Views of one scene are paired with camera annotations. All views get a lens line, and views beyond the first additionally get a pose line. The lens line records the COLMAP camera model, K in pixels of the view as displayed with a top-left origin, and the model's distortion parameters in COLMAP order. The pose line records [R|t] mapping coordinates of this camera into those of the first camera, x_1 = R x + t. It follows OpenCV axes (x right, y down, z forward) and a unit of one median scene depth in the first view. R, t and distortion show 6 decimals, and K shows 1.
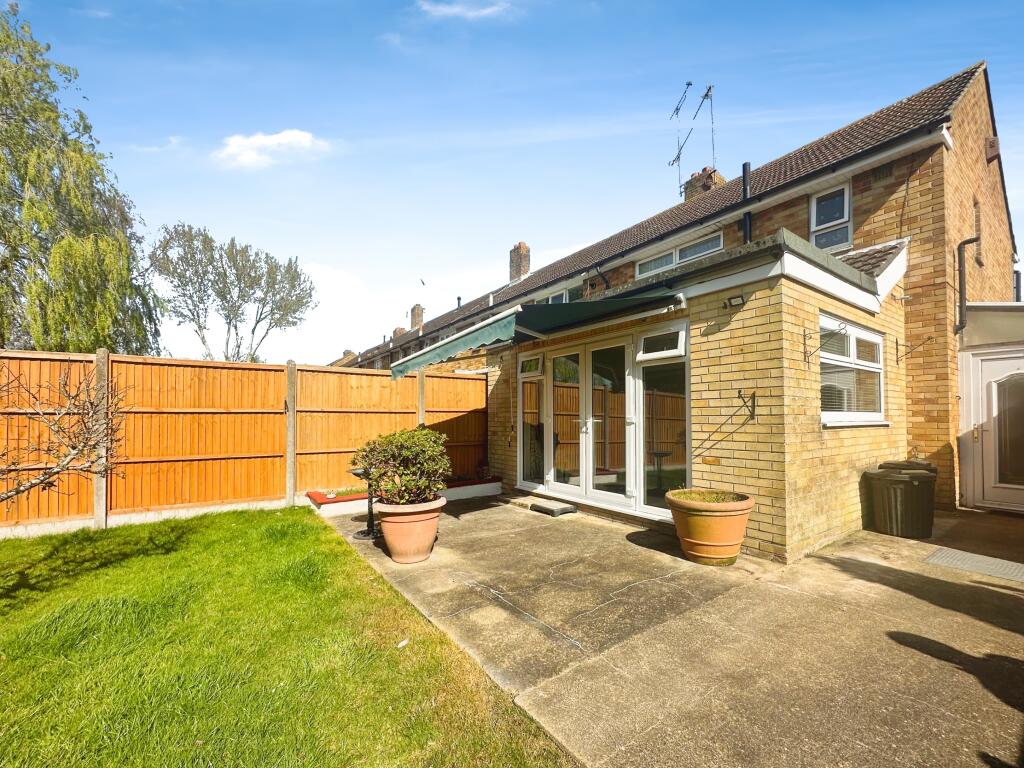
lens RADIAL K [[420.2, 0, 512.3], [0, 420.2, 410.9], [0, 0, 1]] dist [-0.004022, 0.000058]
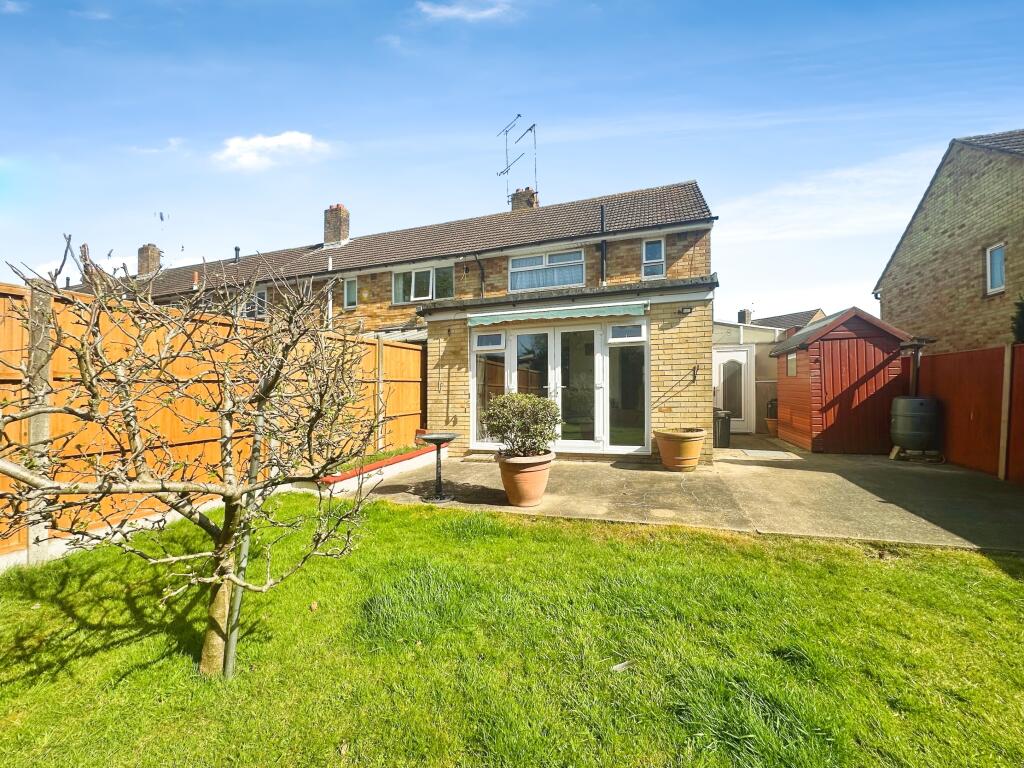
lens RADIAL K [[412.3, 0, 513.8], [0, 412.3, 386.7], [0, 0, 1]] dist [-0.001484, -0.000008]
pose [[0.807892, -0.009679, 0.589251, -0.706817], [0.006891, 0.999952, 0.006978, 0.014207], [-0.589291, -0.001577, 0.807920, 0.072031]]
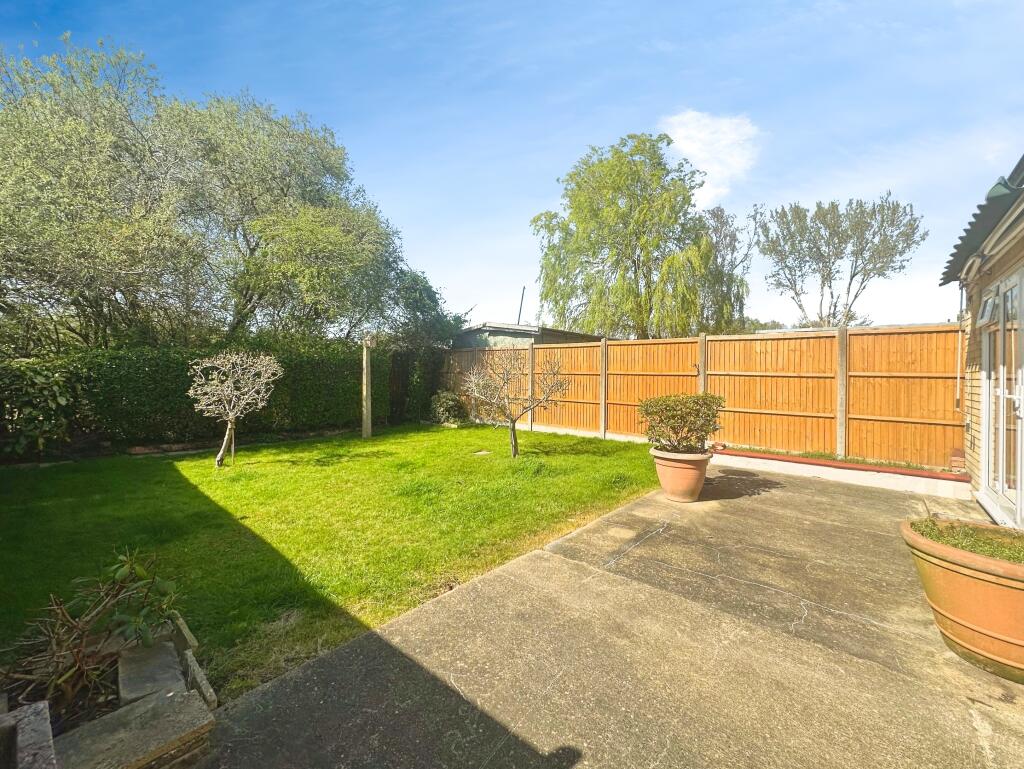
lens RADIAL K [[416.3, 0, 517.0], [0, 416.3, 369.2], [0, 0, 1]] dist [-0.000506, 0.000061]
pose [[0.243809, -0.002817, -0.969819, 0.608699], [0.001983, 0.999995, -0.002407, -0.015241], [0.969821, -0.001337, 0.243813, 0.190309]]
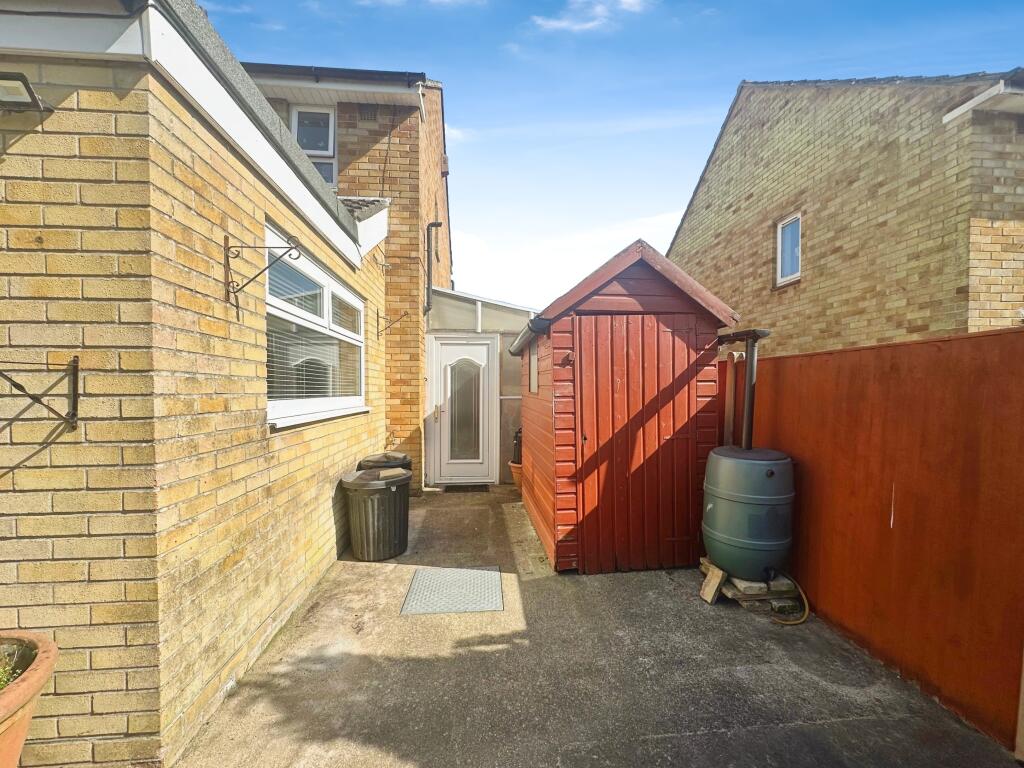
lens RADIAL K [[420.9, 0, 510.9], [0, 420.9, 389.5], [0, 0, 1]] dist [0.000006, 0.000233]
pose [[0.502703, 0.000574, 0.864459, 0.324776], [-0.012001, 0.999908, 0.006315, -0.017300], [-0.864376, -0.013549, 0.502664, 0.344054]]
